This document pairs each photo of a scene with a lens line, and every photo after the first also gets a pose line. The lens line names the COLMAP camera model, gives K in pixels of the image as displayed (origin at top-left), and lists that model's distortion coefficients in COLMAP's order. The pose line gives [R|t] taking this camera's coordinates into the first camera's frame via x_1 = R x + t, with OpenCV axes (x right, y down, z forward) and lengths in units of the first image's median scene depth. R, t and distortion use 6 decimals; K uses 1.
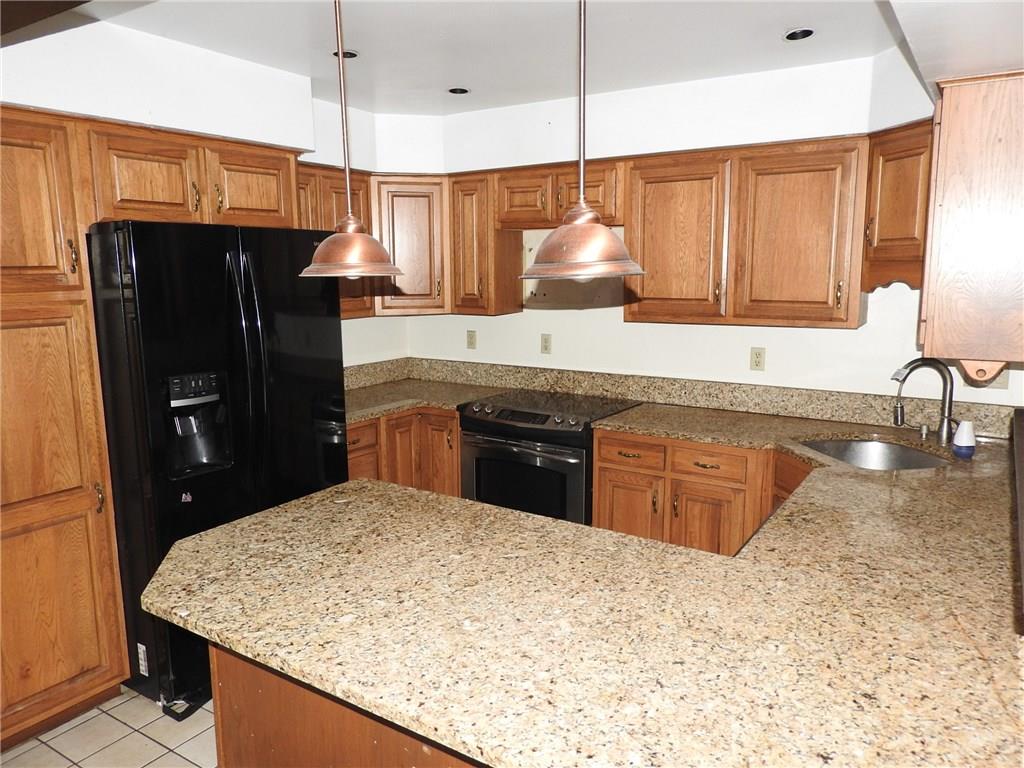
lens RADIAL K [[735.5, 0, 515.9], [0, 735.5, 382.7], [0, 0, 1]] dist [0.018687, -0.012657]
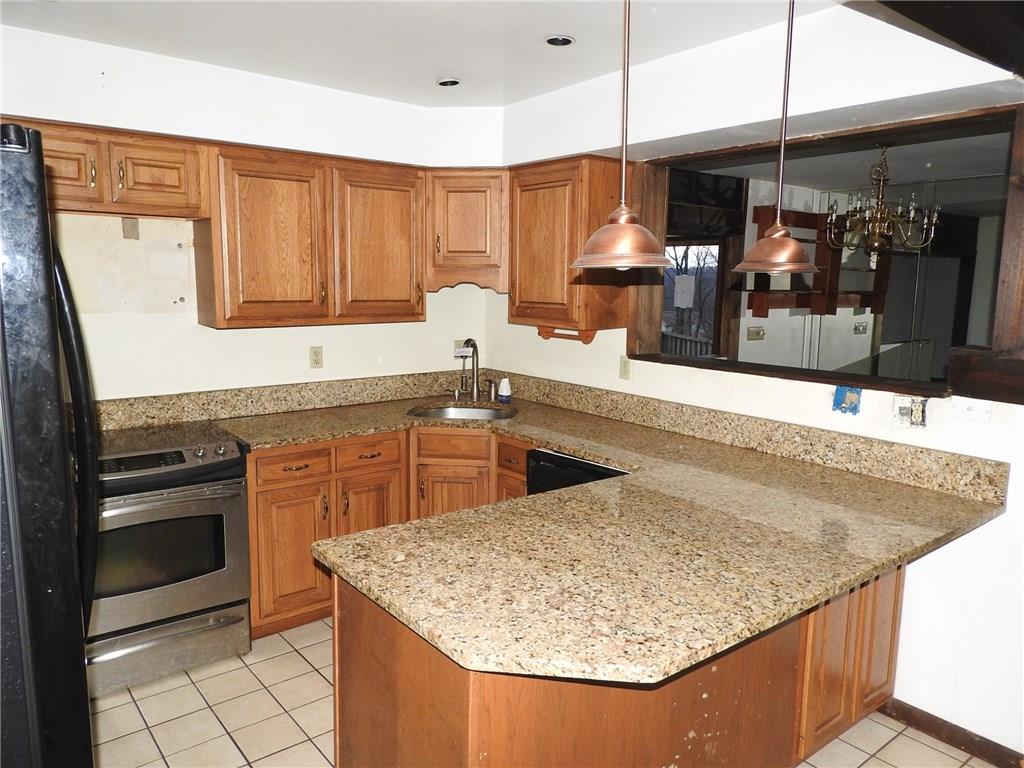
lens RADIAL K [[735.5, 0, 512.7], [0, 735.5, 382.5], [0, 0, 1]] dist [0.018687, -0.012657]
pose [[0.314714, -0.122042, 0.941308, -0.756240], [0.136887, 0.987168, 0.082222, -0.058200], [-0.939264, 0.102977, 0.327381, 0.511167]]
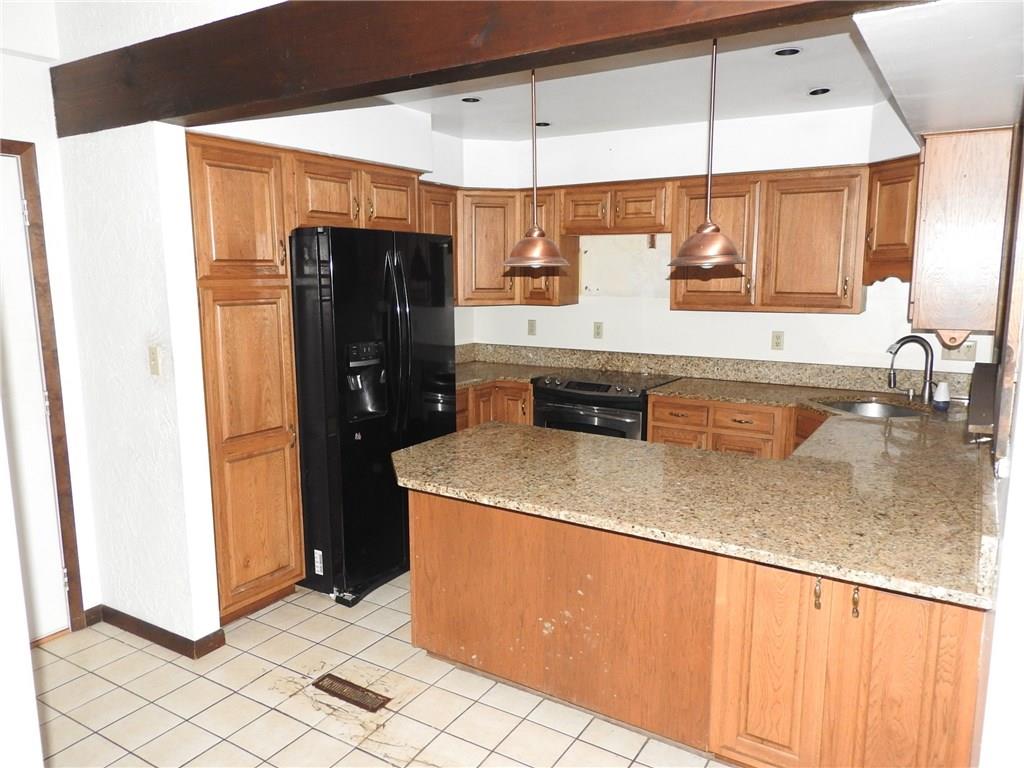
lens RADIAL K [[735.5, 0, 516.5], [0, 735.5, 382.0], [0, 0, 1]] dist [0.018687, -0.012657]
pose [[0.999786, 0.003779, 0.020355, -0.179093], [-0.003616, 0.999961, -0.008048, 0.064099], [-0.020384, 0.007973, 0.999760, -0.303698]]
